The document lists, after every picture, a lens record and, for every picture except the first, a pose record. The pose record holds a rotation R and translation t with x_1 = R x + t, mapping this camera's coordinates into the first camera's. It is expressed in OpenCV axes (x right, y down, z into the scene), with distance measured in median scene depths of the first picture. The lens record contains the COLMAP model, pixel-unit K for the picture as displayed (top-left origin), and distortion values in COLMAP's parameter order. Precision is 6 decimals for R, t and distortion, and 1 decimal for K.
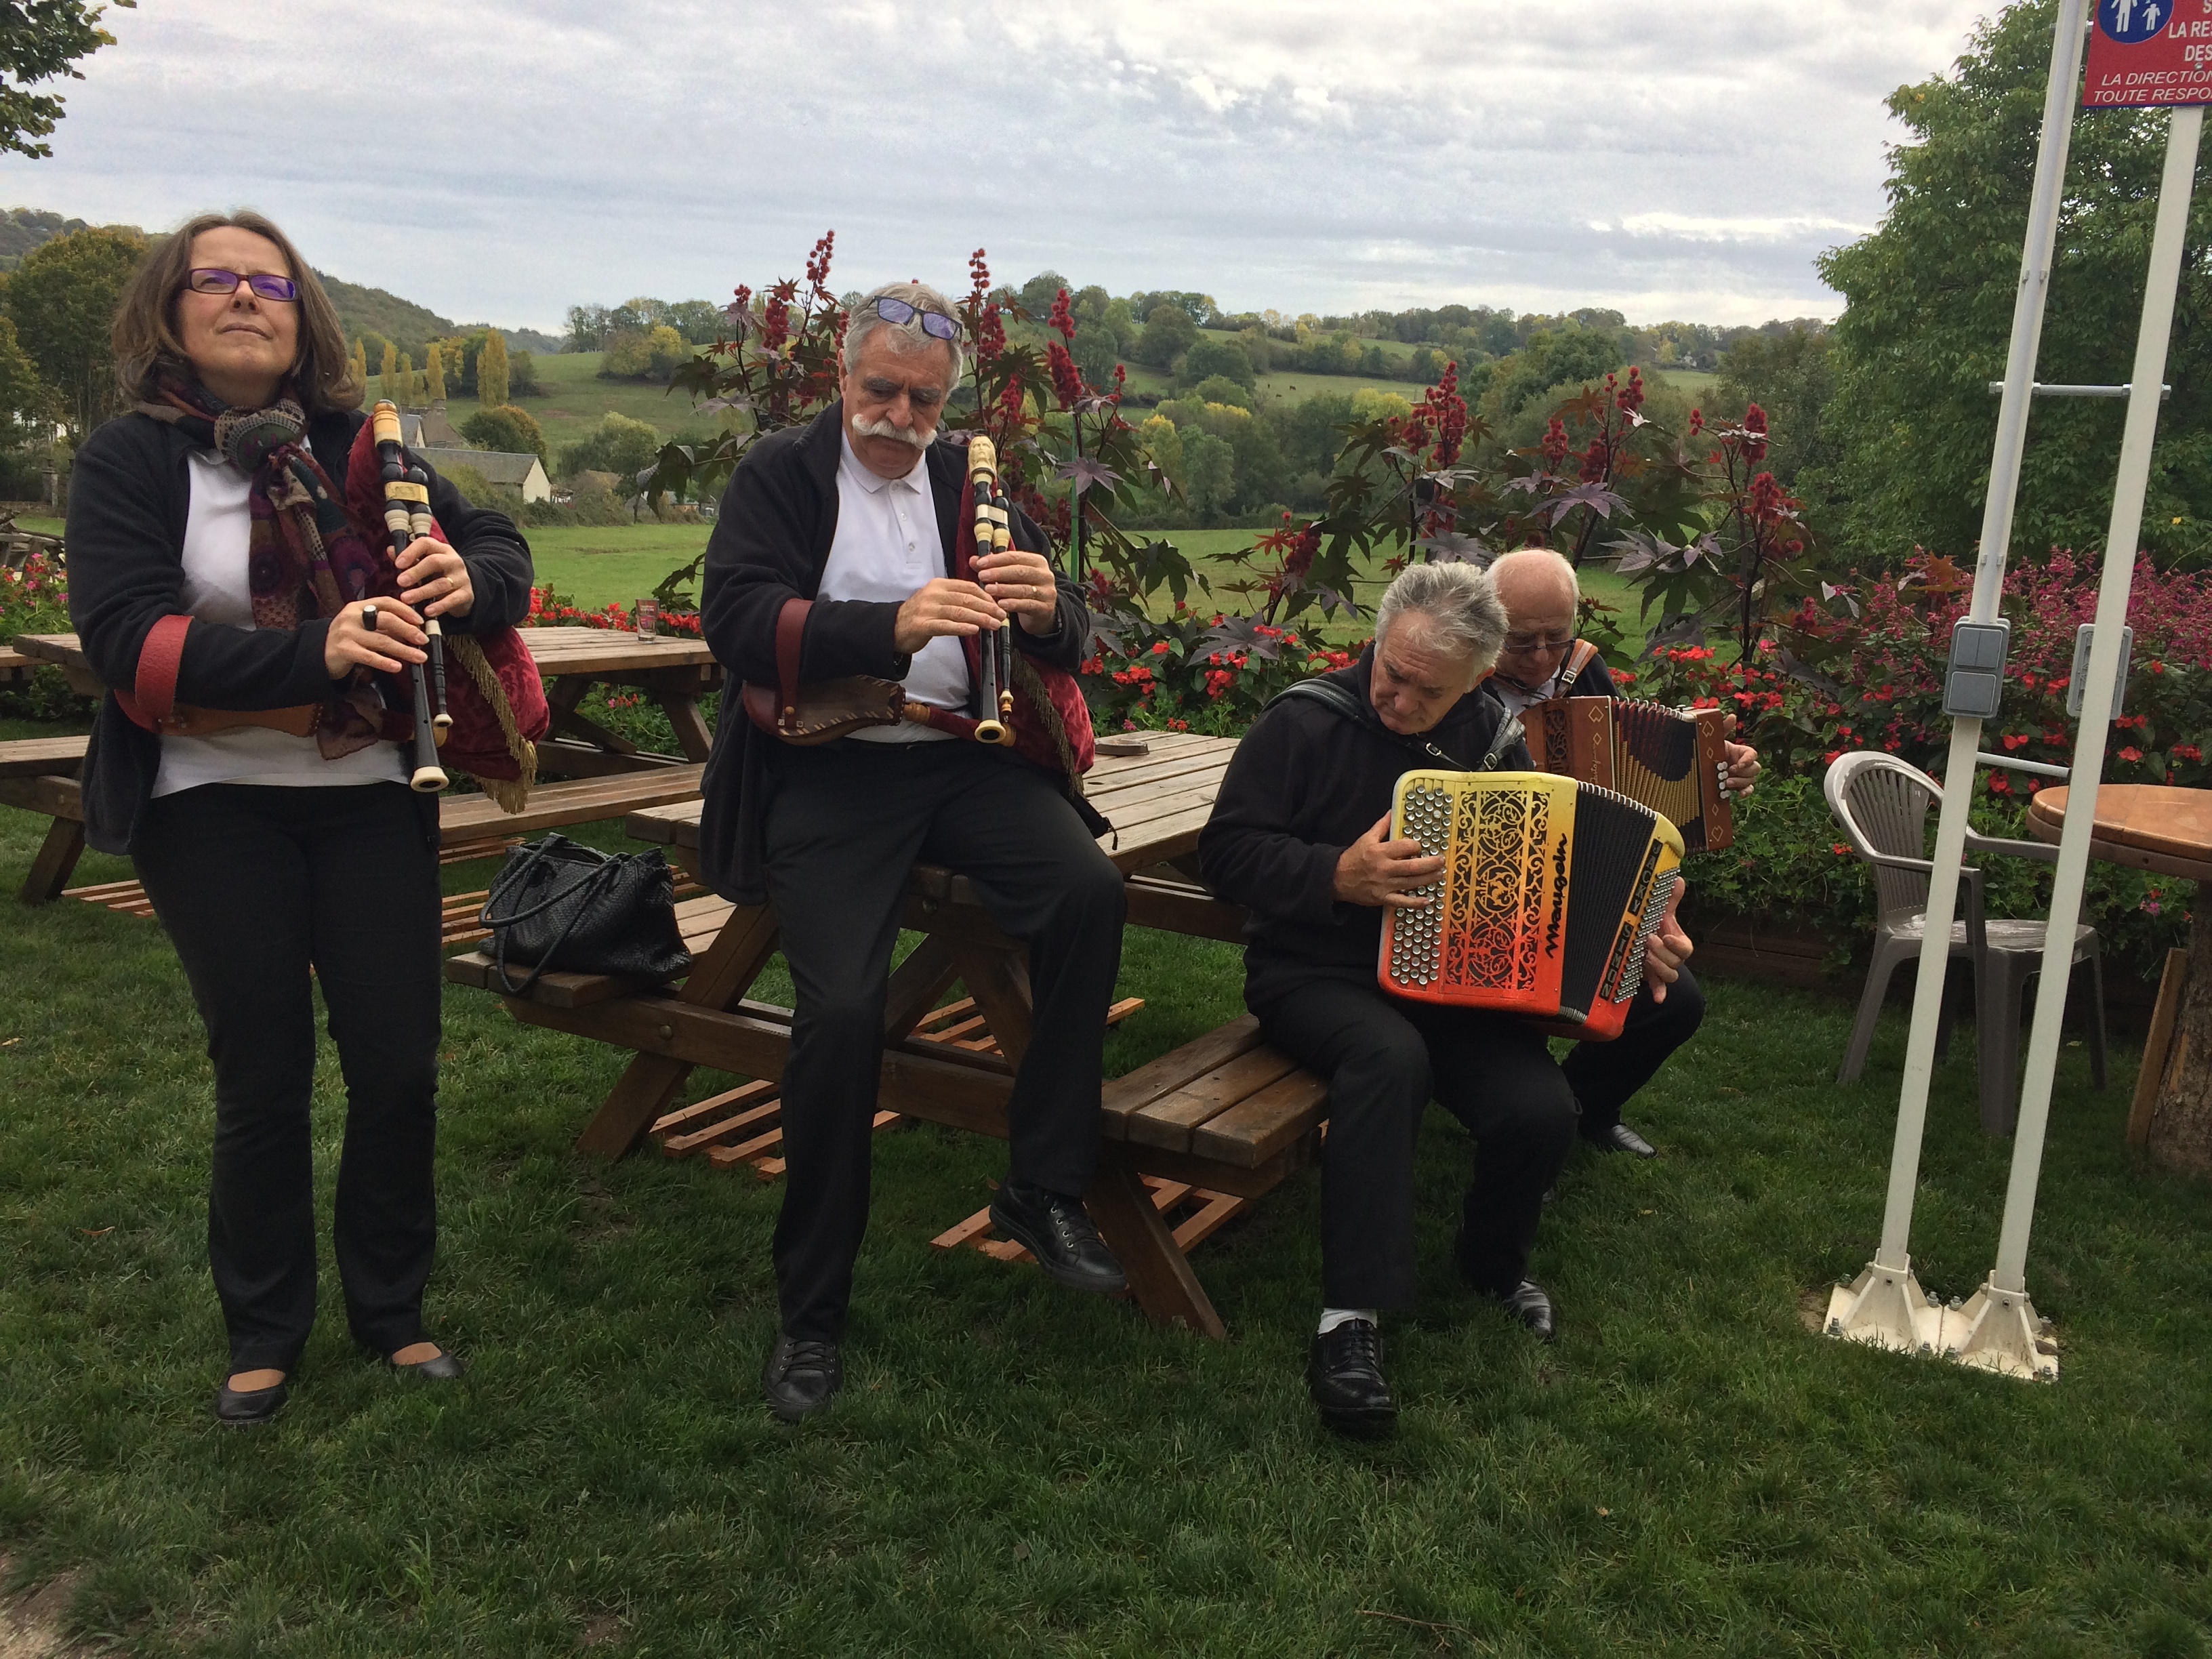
lens RADIAL K [[1878.2, 0, 1103.4], [0, 1878.2, 810.6], [0, 0, 1]] dist [0.090615, -0.116166]
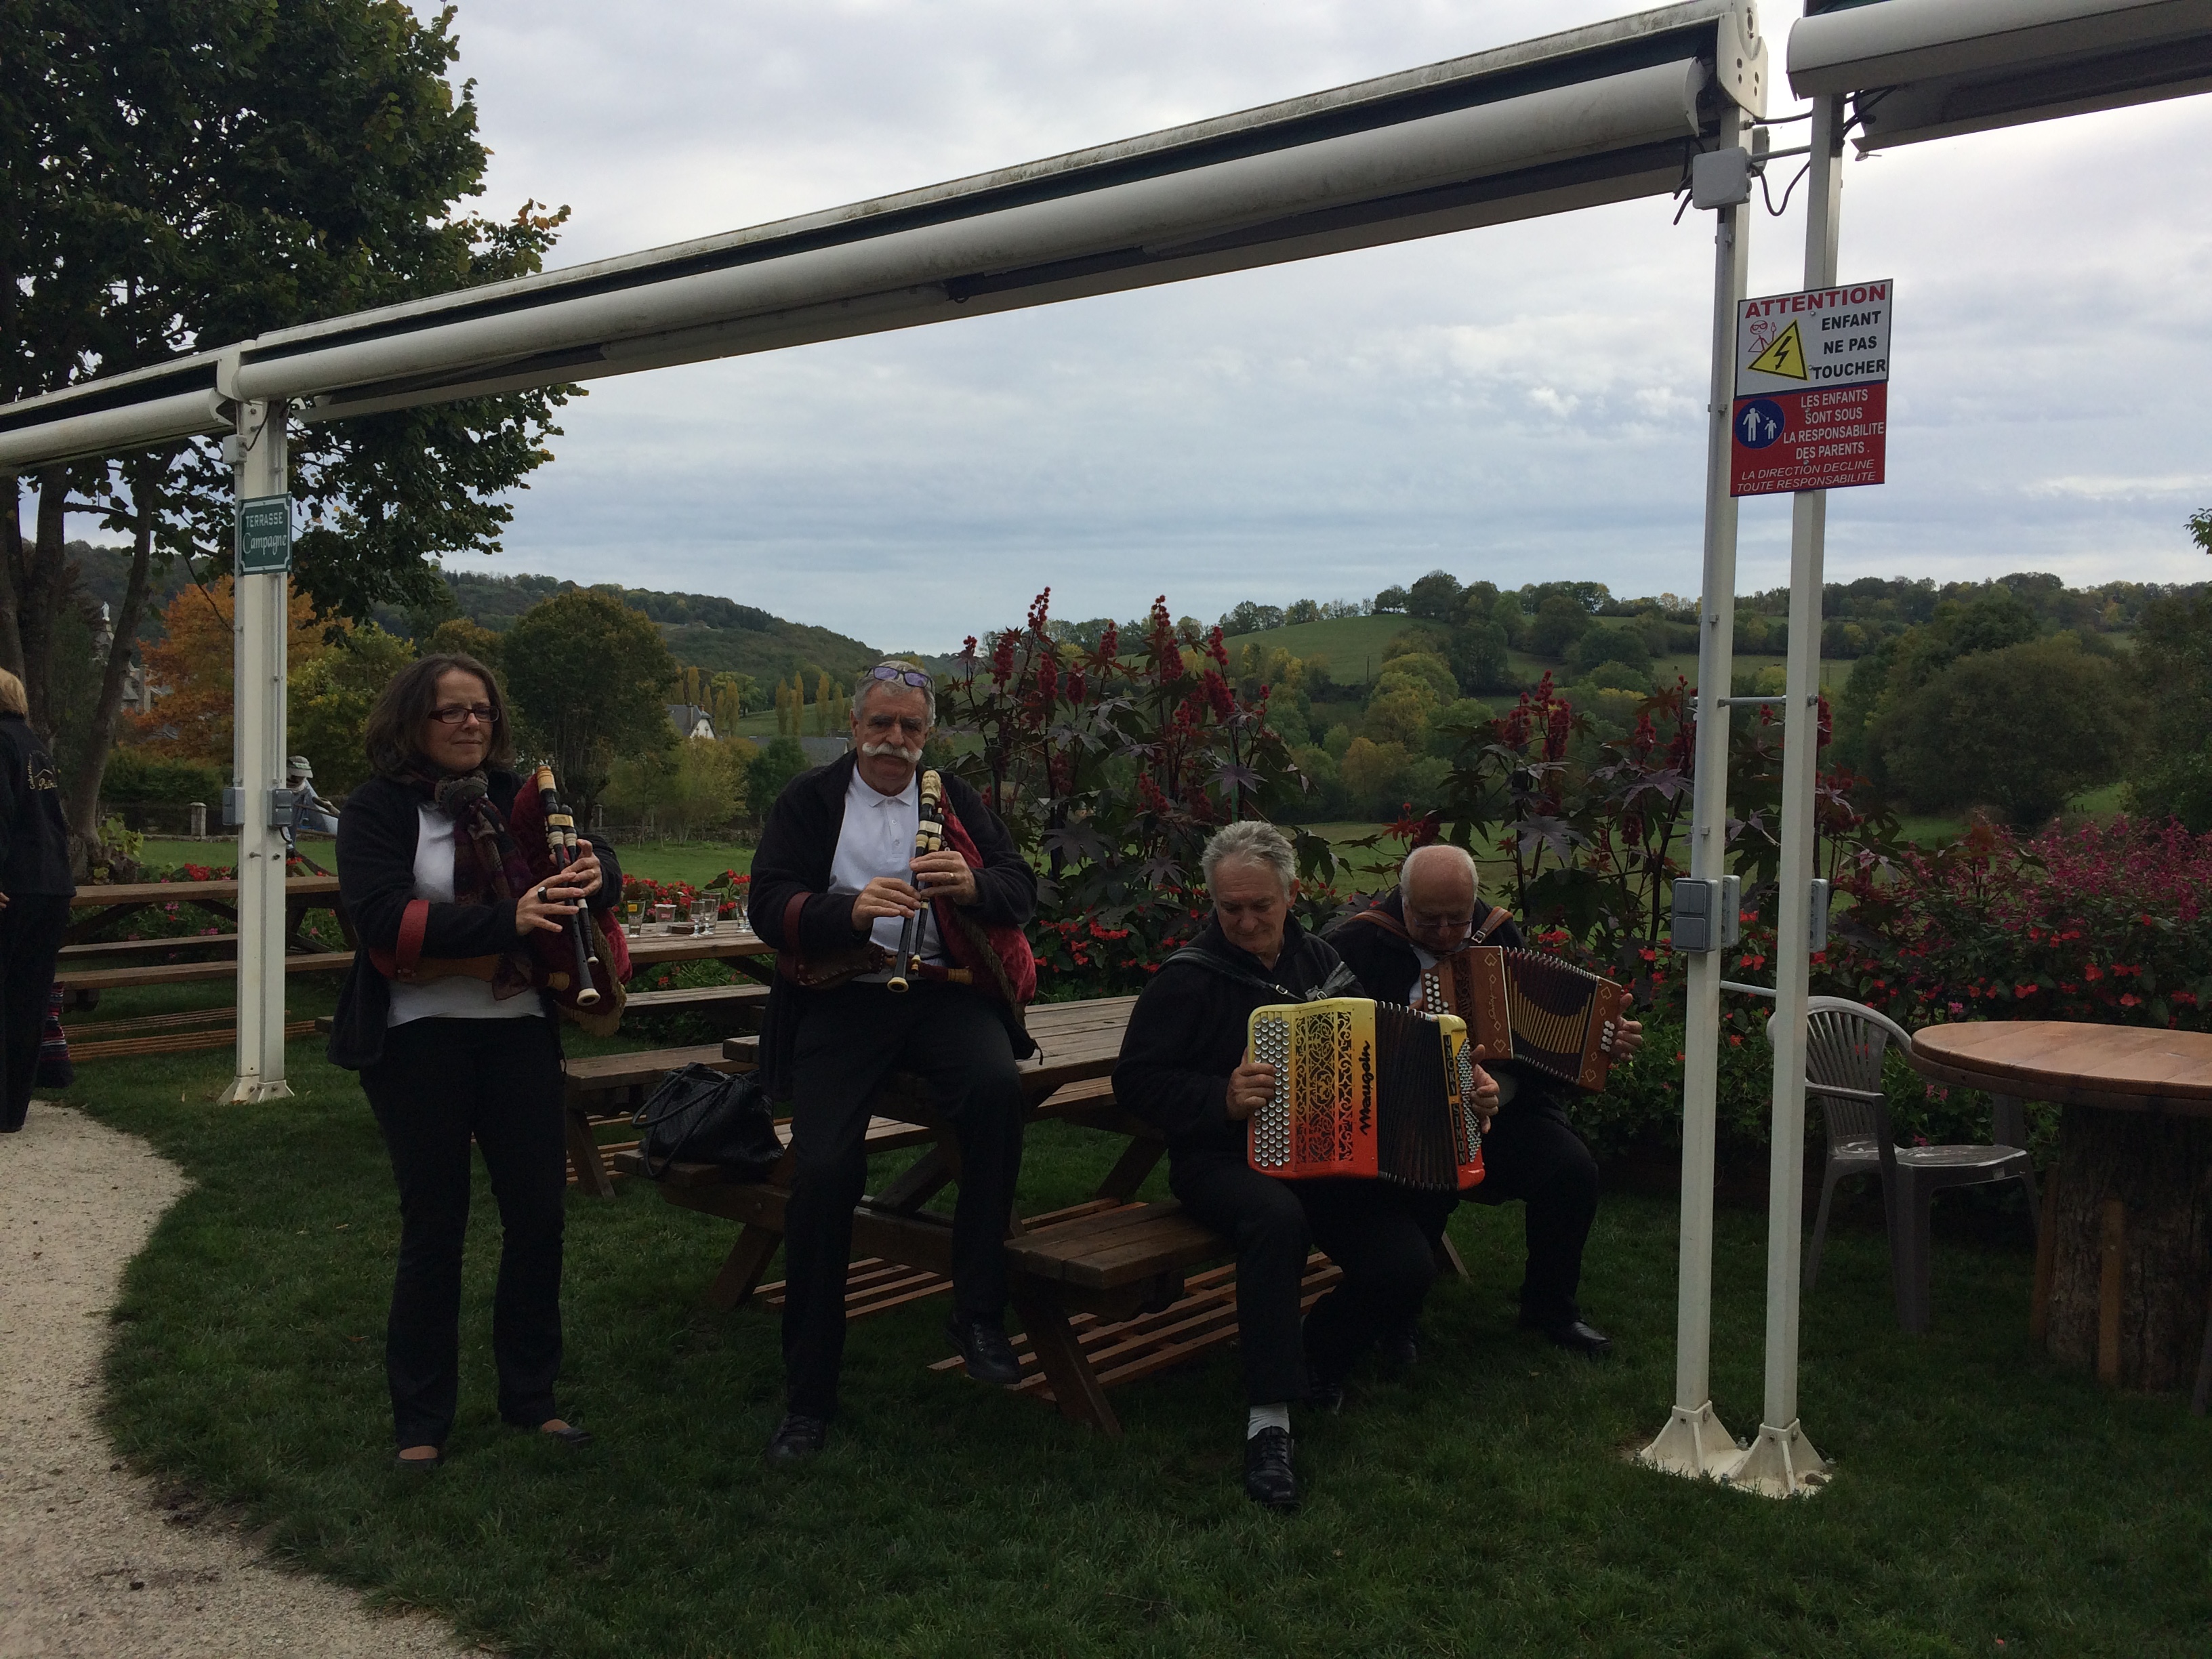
lens RADIAL K [[1883.6, 0, 1109.1], [0, 1883.6, 823.8], [0, 0, 1]] dist [0.090570, -0.116718]
pose [[0.978489, -0.032540, -0.203718, 0.154828], [0.001987, 0.988923, -0.148419, 0.024767], [0.206291, 0.144822, 0.967714, -0.153330]]
